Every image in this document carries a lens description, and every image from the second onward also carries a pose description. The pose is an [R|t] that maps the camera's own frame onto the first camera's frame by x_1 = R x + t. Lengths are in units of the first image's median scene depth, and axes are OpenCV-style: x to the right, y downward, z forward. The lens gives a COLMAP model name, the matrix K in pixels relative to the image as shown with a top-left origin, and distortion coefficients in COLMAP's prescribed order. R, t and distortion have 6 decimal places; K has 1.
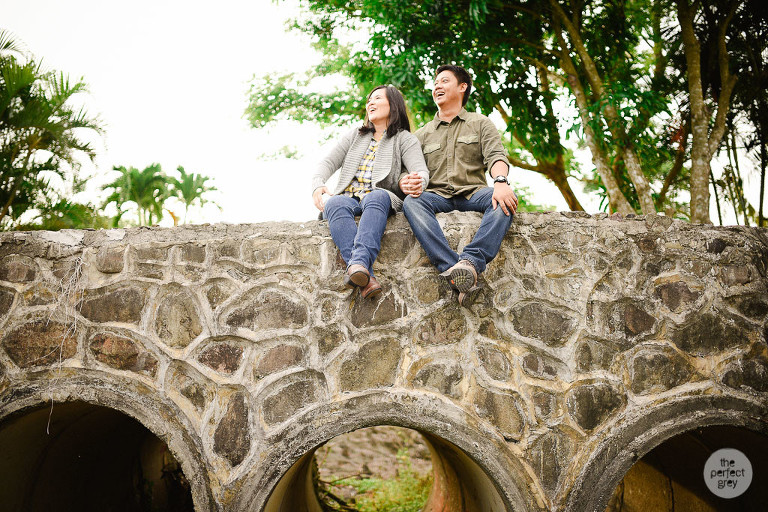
lens RADIAL K [[768.5, 0, 384.0], [0, 768.5, 256.0], [0, 0, 1]] dist [-0.051427, 0.006397]
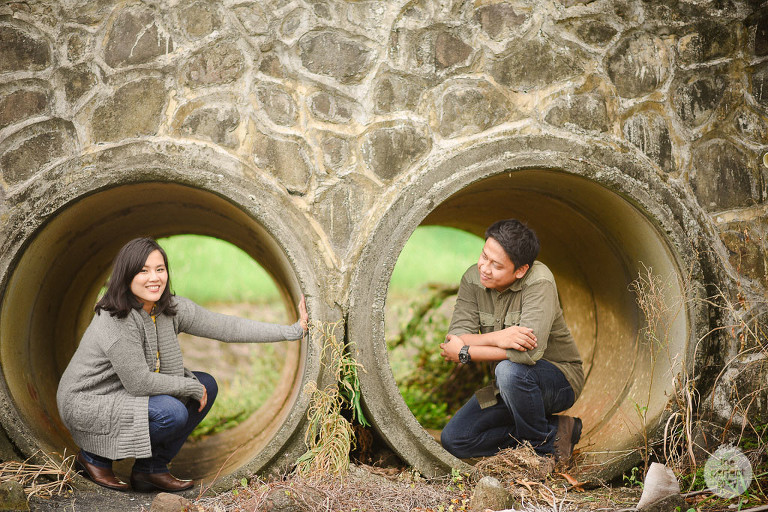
lens RADIAL K [[1881.6, 0, 384.0], [0, 1881.6, 256.0], [0, 0, 1]] dist [0.037928, 0.509248]
pose [[0.998489, -0.030381, 0.045785, 0.161818], [0.023404, 0.989025, 0.145882, 0.004865], [-0.049714, -0.144590, 0.988242, -1.070058]]
